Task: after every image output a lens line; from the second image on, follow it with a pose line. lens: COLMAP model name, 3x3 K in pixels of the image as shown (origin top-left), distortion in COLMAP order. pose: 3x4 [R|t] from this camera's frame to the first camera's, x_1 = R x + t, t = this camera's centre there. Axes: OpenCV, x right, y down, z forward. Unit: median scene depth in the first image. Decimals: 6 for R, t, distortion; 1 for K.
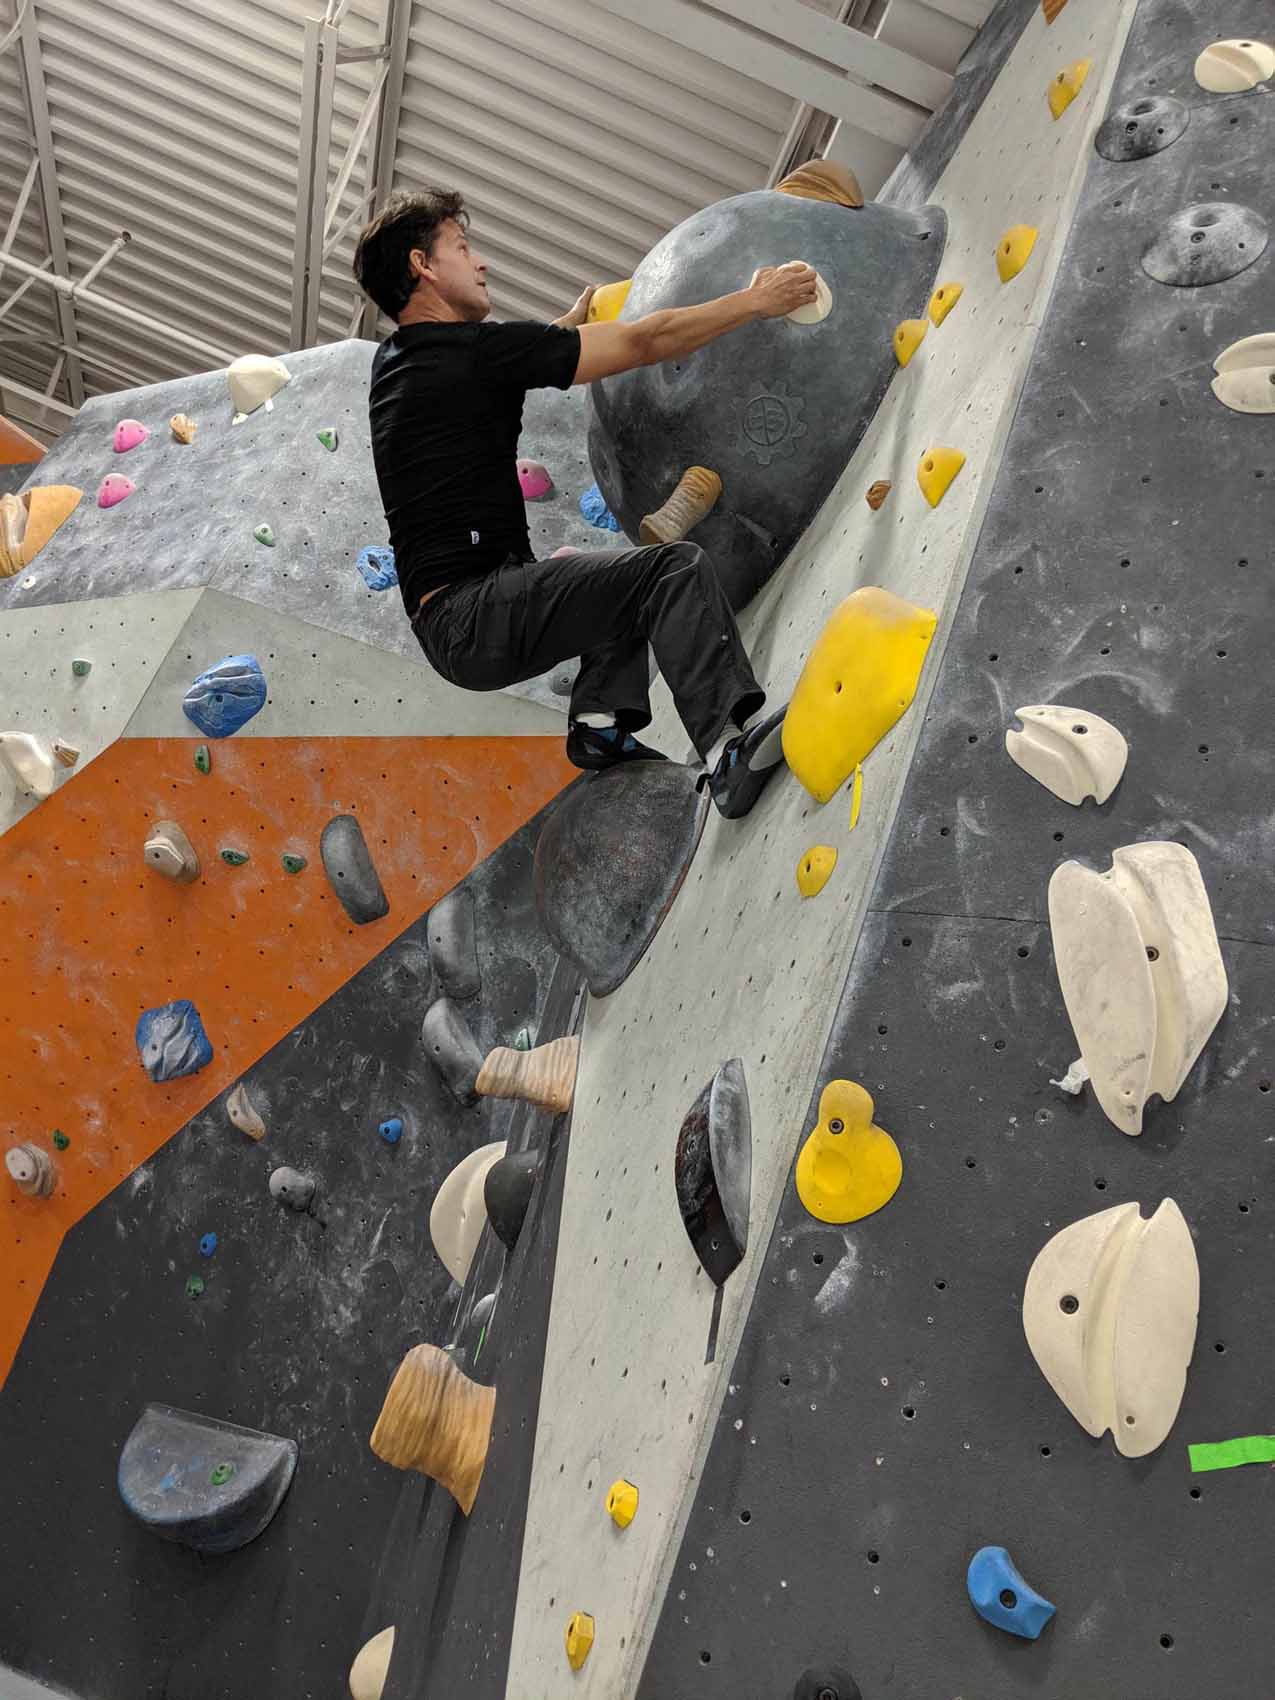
lens RADIAL K [[1356.8, 0, 593.5], [0, 1356.8, 874.5], [0, 0, 1]] dist [0.050337, -0.078899]
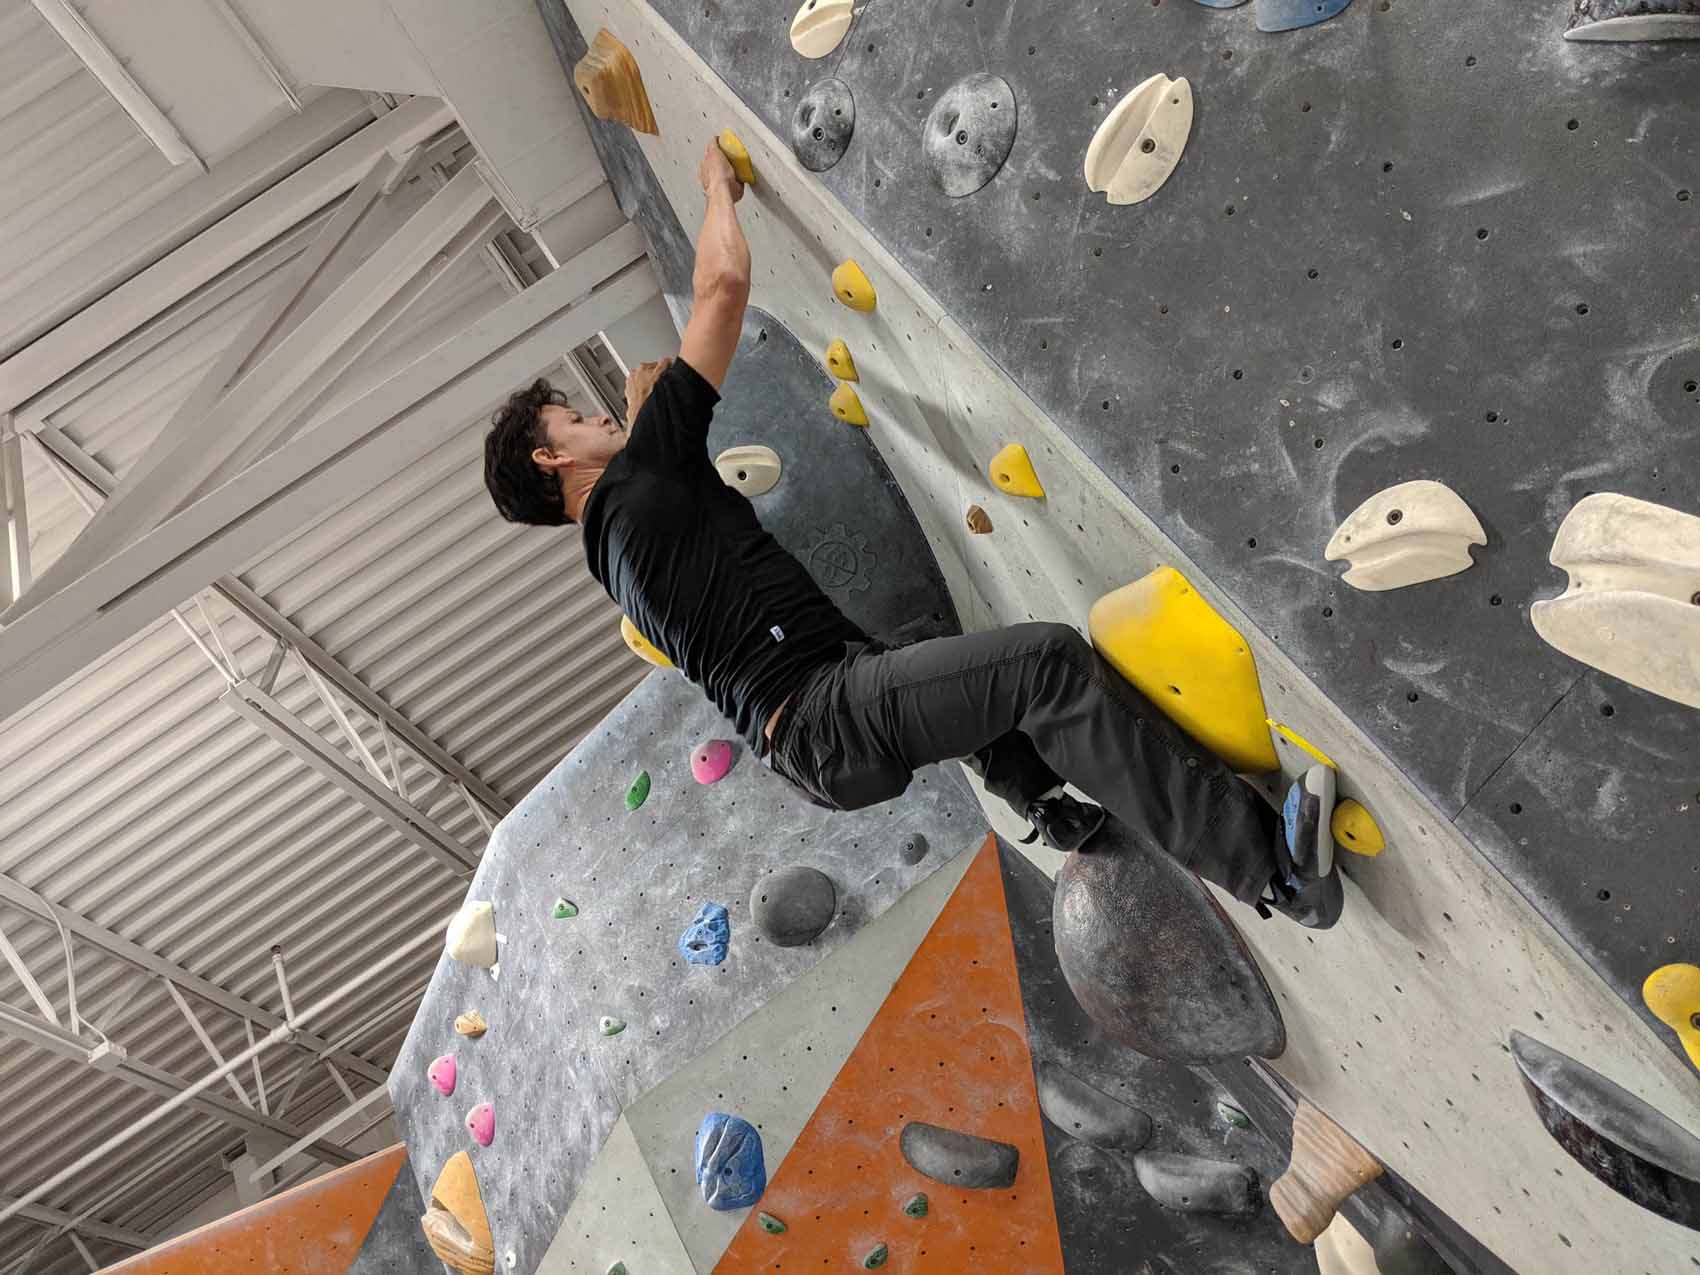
lens RADIAL K [[1325.6, 0, 811.3], [0, 1325.6, 639.9], [0, 0, 1]] dist [0.090502, -0.169865]
pose [[0.538537, -0.841245, 0.047792, 0.020617], [0.835162, 0.525403, -0.162652, -0.125807], [0.111720, 0.127508, 0.985525, 0.051225]]
